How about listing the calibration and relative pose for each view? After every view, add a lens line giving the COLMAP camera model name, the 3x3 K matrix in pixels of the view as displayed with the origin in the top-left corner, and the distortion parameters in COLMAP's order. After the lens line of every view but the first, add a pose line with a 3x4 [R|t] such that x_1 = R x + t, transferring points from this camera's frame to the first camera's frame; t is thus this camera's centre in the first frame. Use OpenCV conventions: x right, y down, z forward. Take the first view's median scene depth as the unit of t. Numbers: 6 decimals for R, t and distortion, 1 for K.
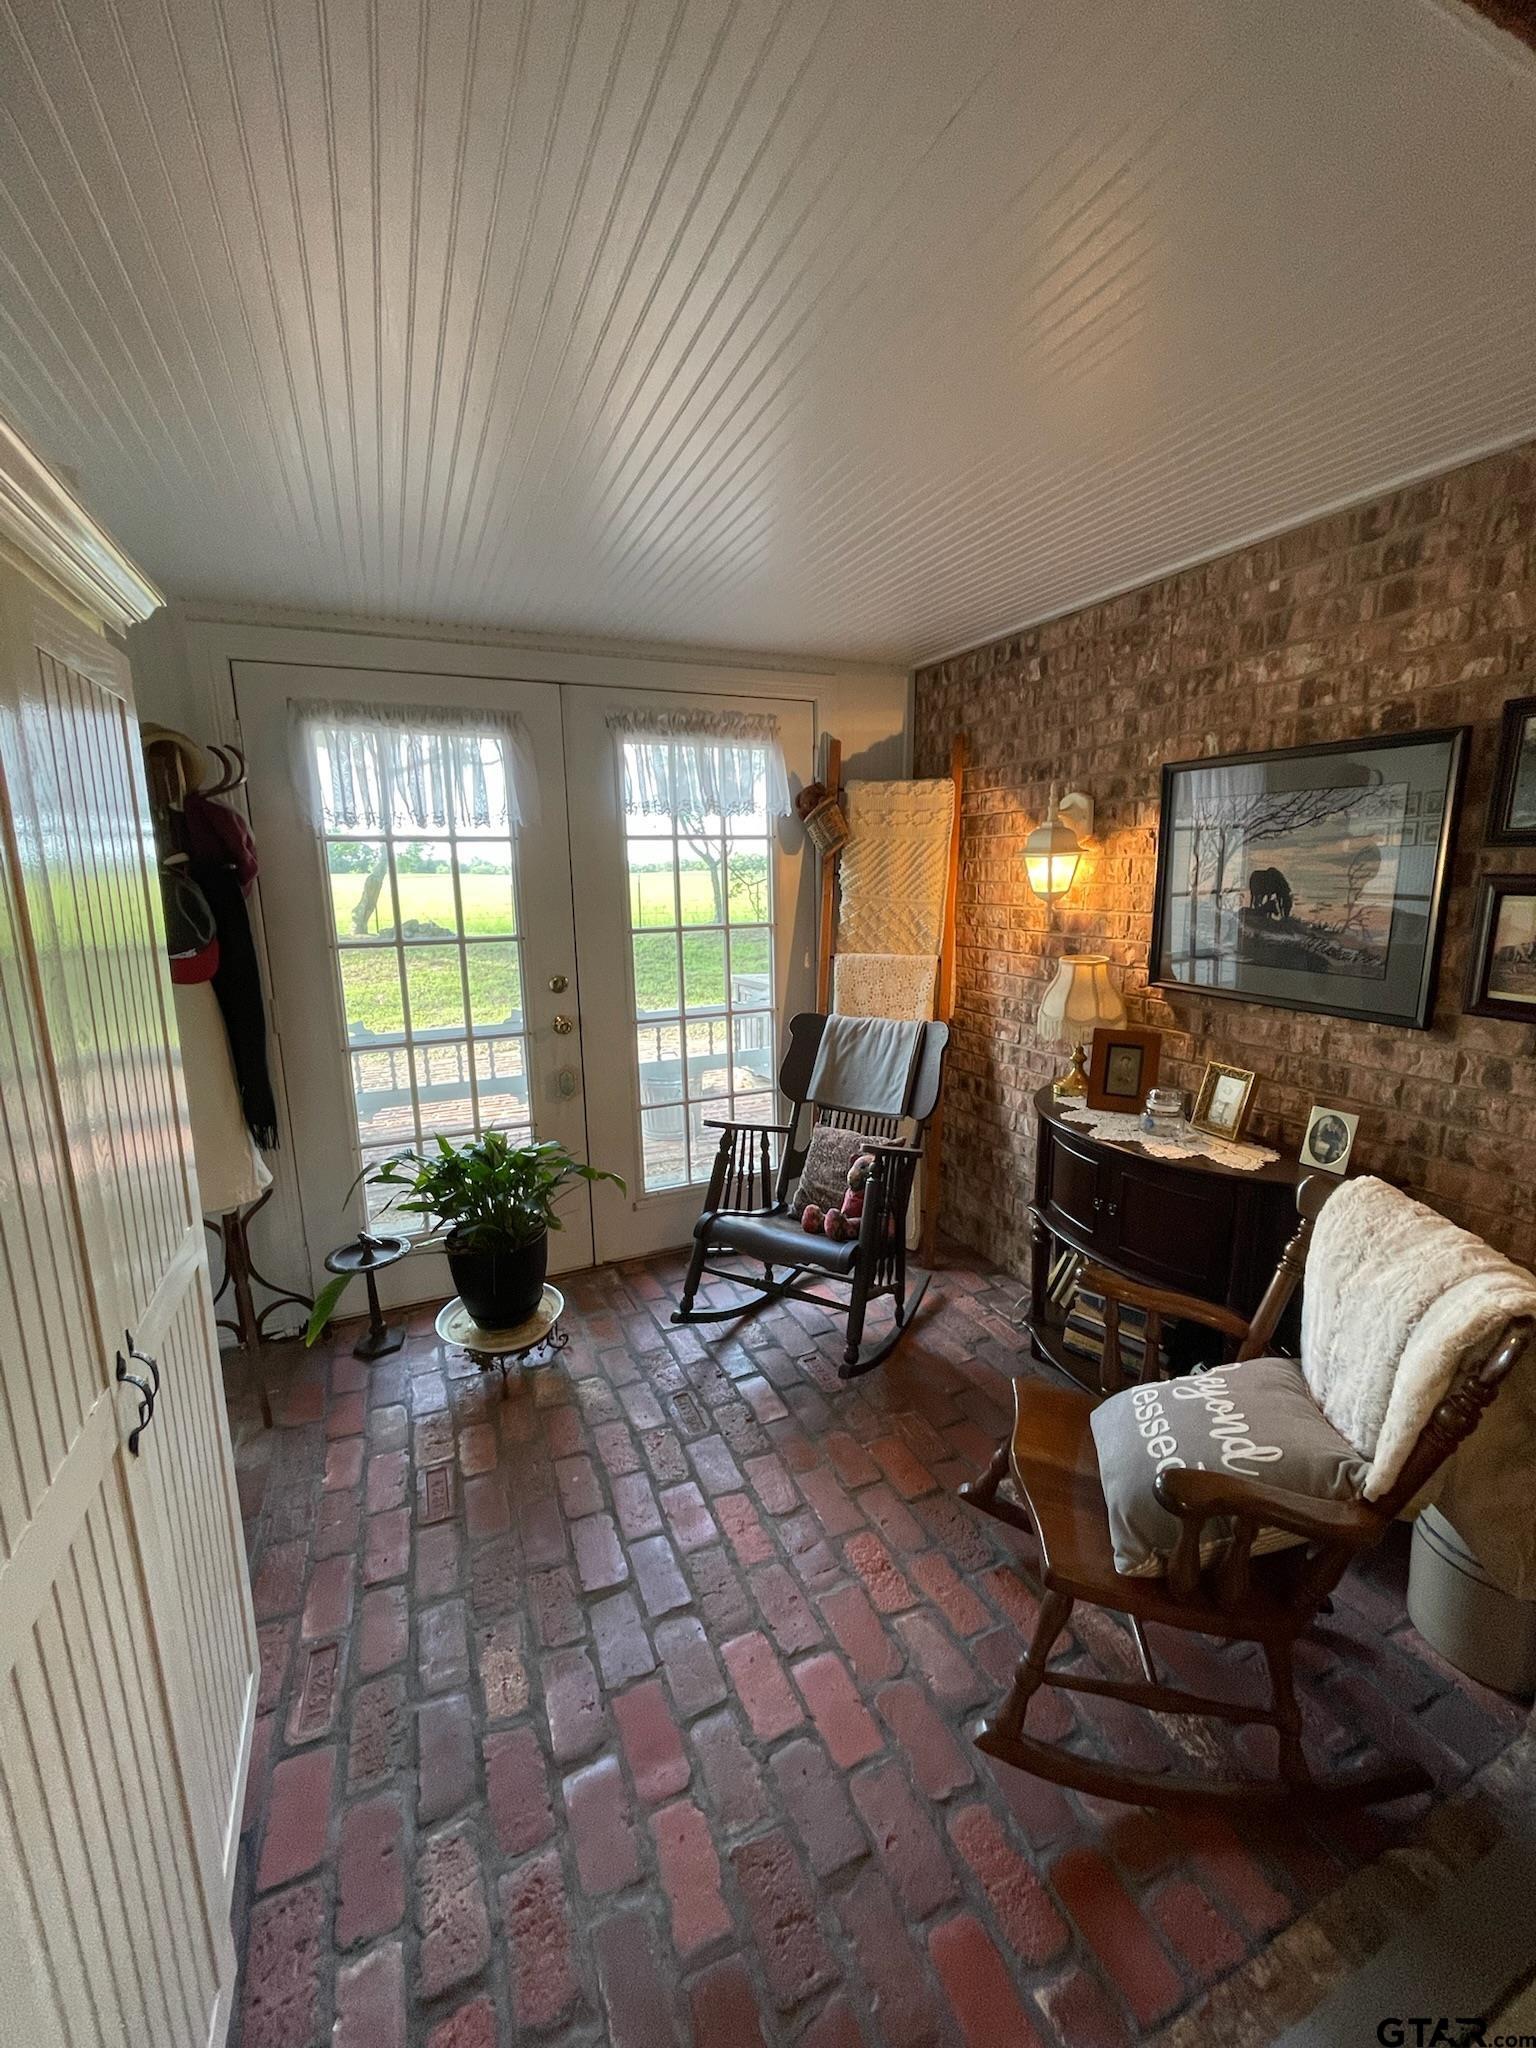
lens RADIAL K [[828.3, 0, 769.6], [0, 828.3, 1028.8], [0, 0, 1]] dist [0.001365, 0.000008]
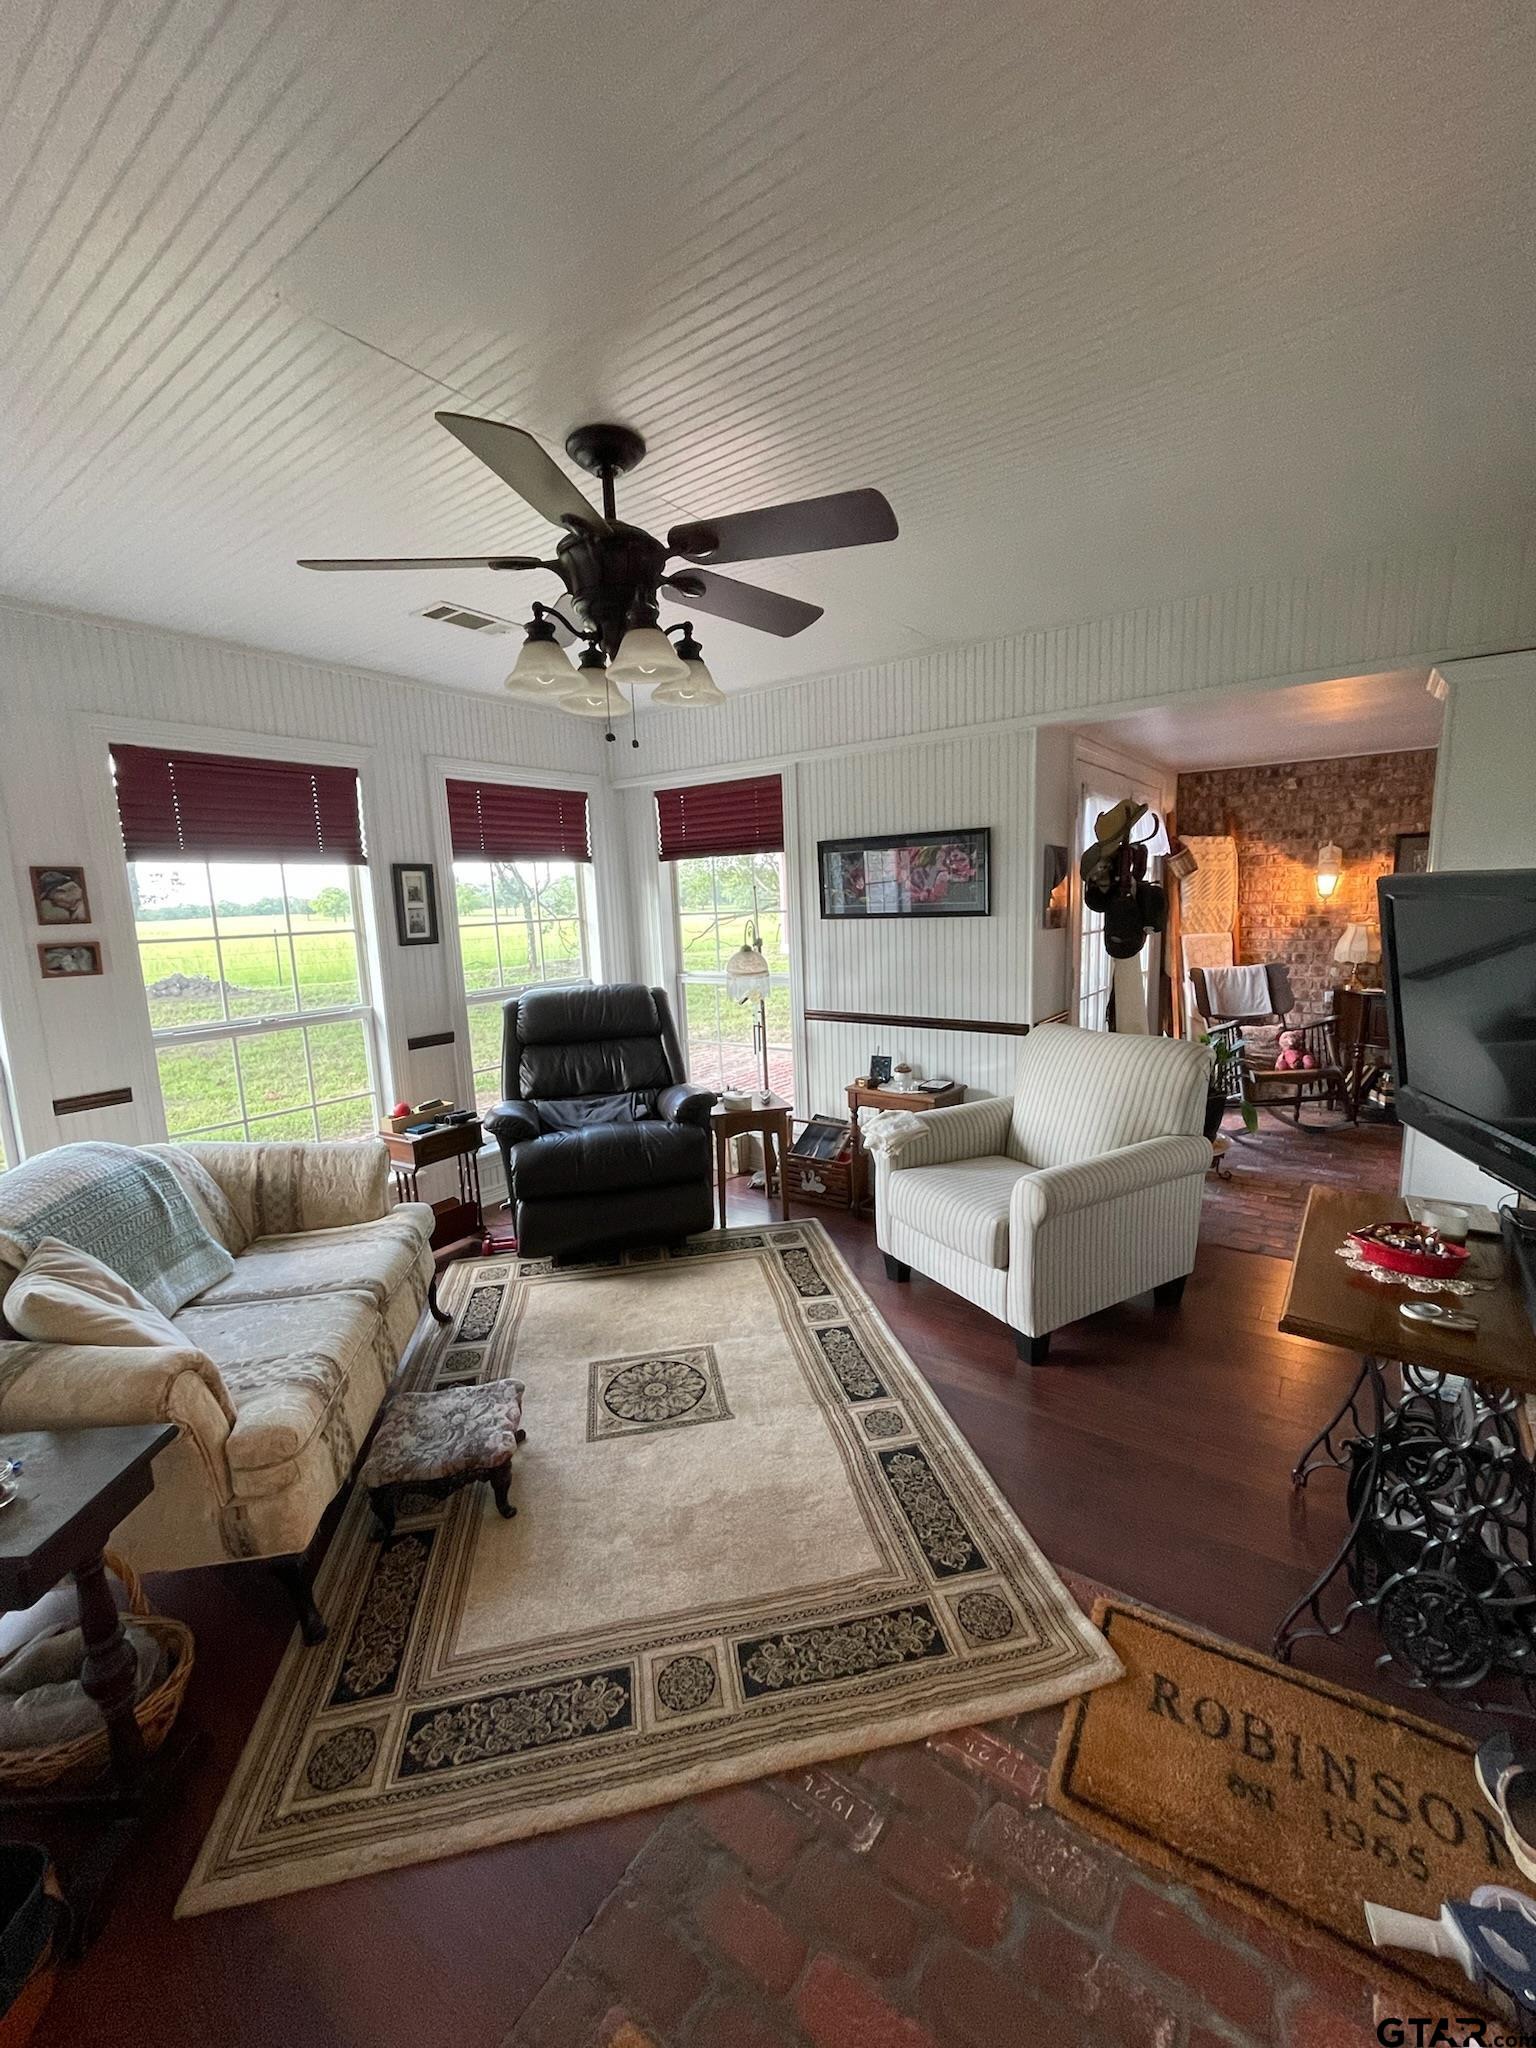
lens RADIAL K [[828.3, 0, 766.5], [0, 828.3, 1016.2], [0, 0, 1]] dist [0.001365, 0.000008]
pose [[0.875407, -0.090842, 0.474775, -1.801127], [0.116227, 0.992925, -0.024320, 0.021929], [-0.469206, 0.076472, 0.879771, -0.116079]]
